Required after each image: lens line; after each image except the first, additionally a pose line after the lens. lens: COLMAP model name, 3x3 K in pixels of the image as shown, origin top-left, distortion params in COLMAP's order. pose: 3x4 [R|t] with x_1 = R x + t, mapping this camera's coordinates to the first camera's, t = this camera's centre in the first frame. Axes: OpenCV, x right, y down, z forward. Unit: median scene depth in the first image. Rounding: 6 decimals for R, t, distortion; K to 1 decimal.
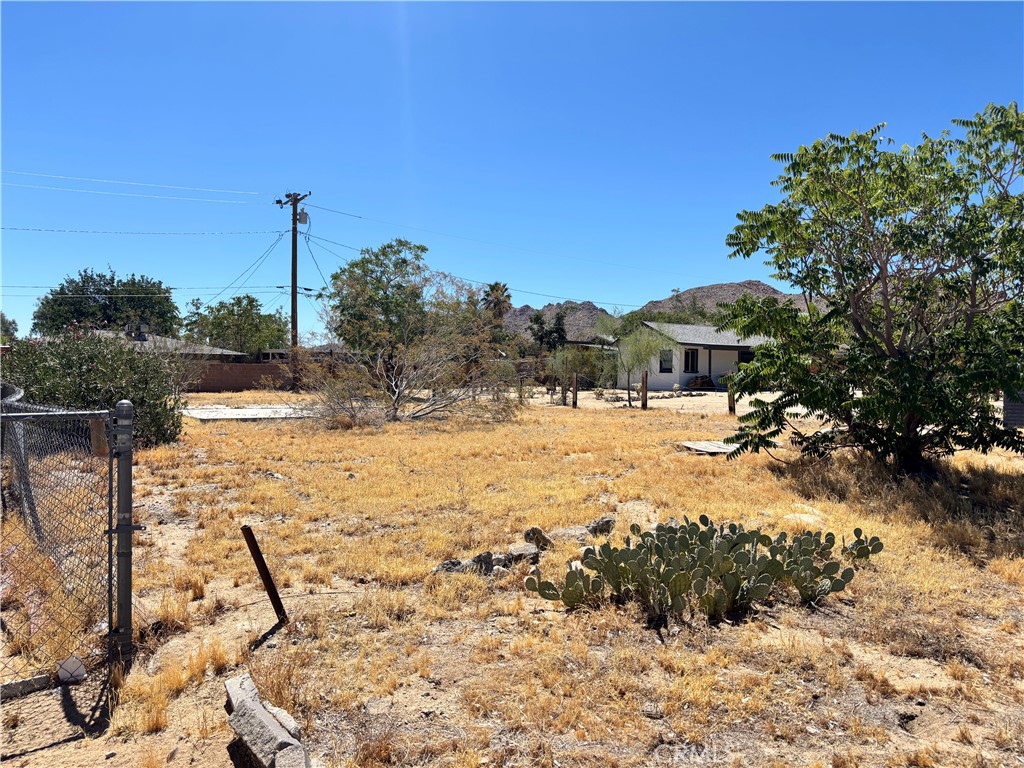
lens RADIAL K [[769.6, 0, 514.9], [0, 769.6, 386.6], [0, 0, 1]] dist [0.055634, -0.068090]
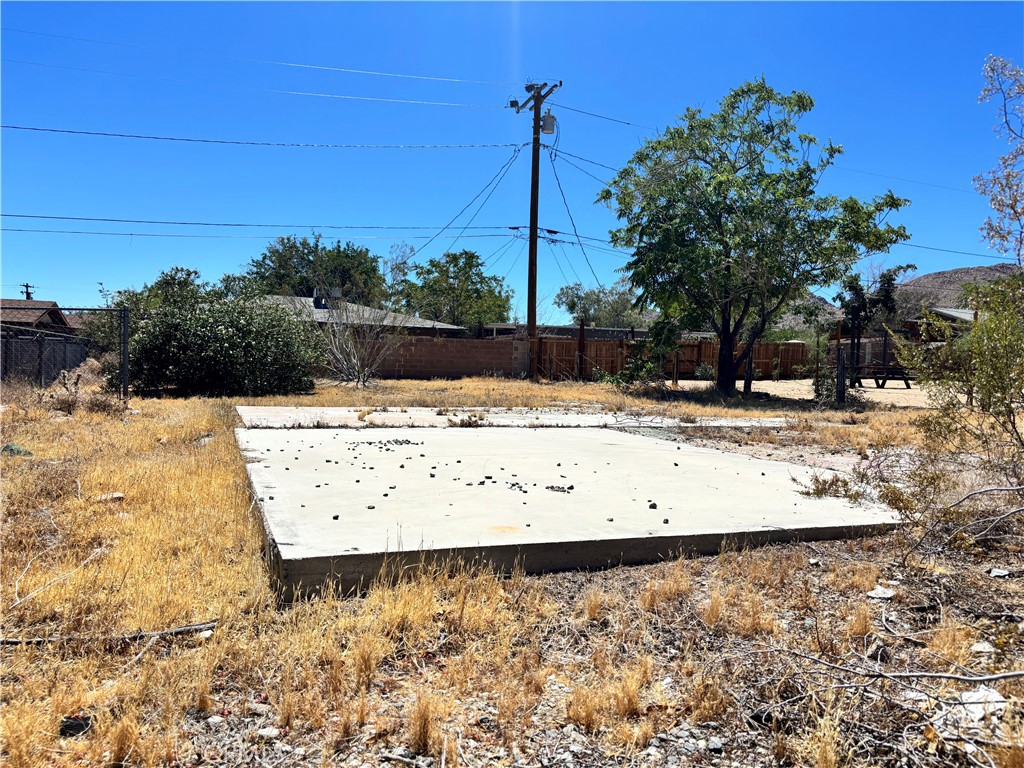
lens RADIAL K [[769.6, 0, 514.9], [0, 769.6, 386.6], [0, 0, 1]] dist [0.055634, -0.068090]
pose [[0.967390, 0.020509, -0.252460, -0.158004], [-0.017849, 0.999758, 0.012823, 0.003820], [0.252662, -0.007899, 0.967522, 0.420184]]
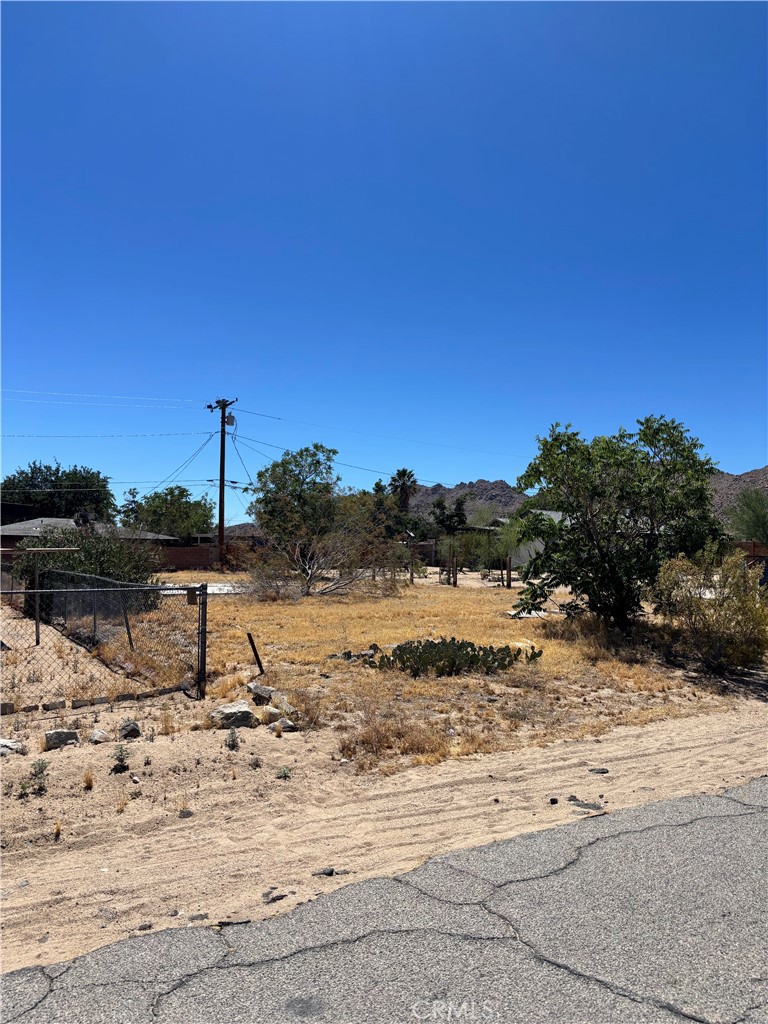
lens RADIAL K [[772.1, 0, 384.0], [0, 772.1, 512.0], [0, 0, 1]] dist [0.163040, -0.471127]
pose [[0.998359, -0.002510, -0.057209, 0.025014], [-0.001415, 0.997652, -0.068468, -0.004053], [0.057246, 0.068437, 0.996012, -0.160944]]
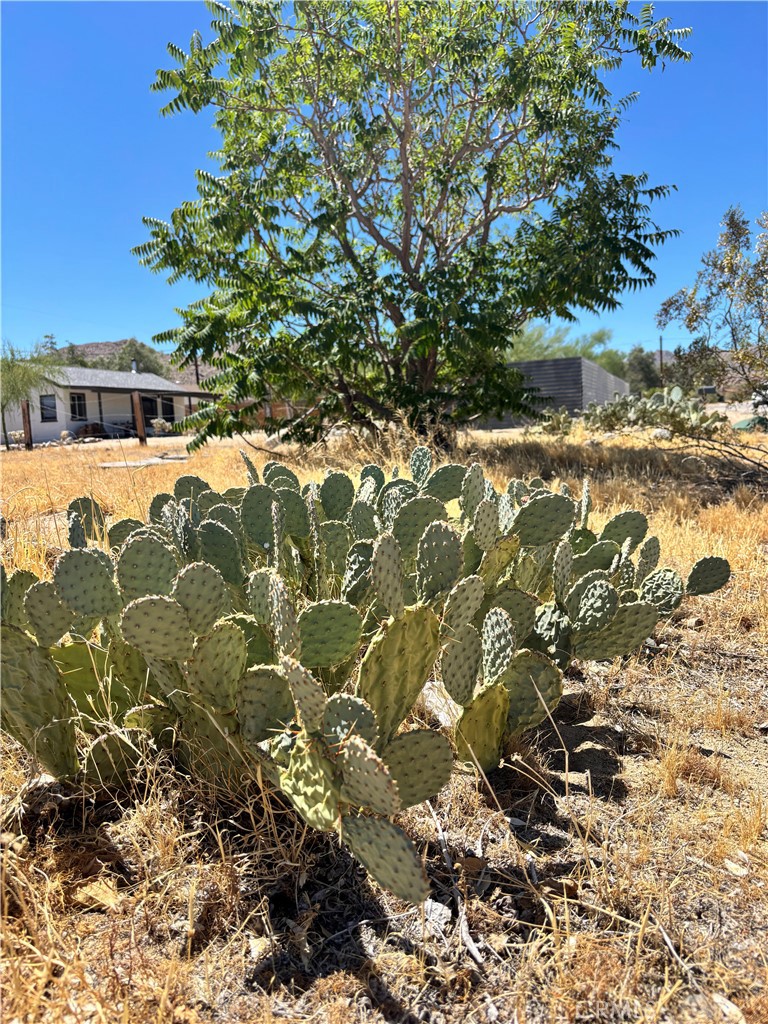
lens RADIAL K [[769.6, 0, 389.7], [0, 769.6, 525.1], [0, 0, 1]] dist [0.055634, -0.068090]
pose [[0.820915, -0.103976, 0.561505, 0.008089], [0.044410, 0.991930, 0.118753, 0.015254], [-0.569321, -0.072550, 0.818908, 0.066394]]
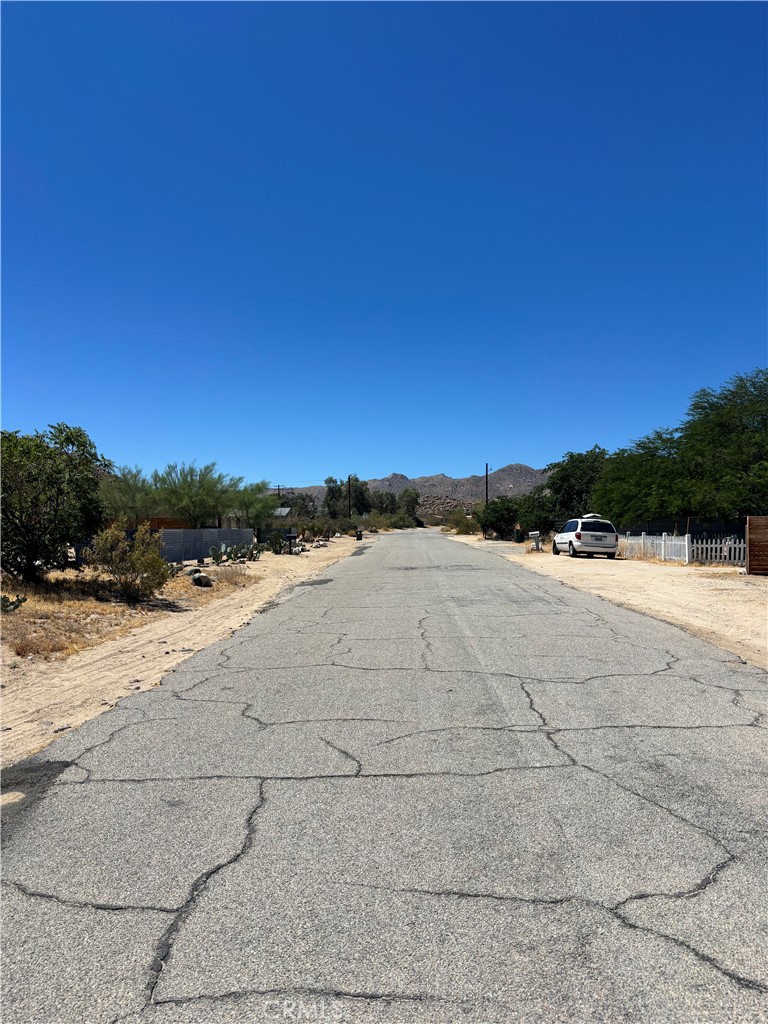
lens RADIAL K [[769.6, 0, 389.7], [0, 769.6, 525.1], [0, 0, 1]] dist [0.055634, -0.068090]
pose [[0.597992, -0.000167, 0.801502, -0.139673], [0.019095, 0.999719, -0.014038, 0.000673], [-0.801275, 0.023699, 0.597827, -0.244394]]
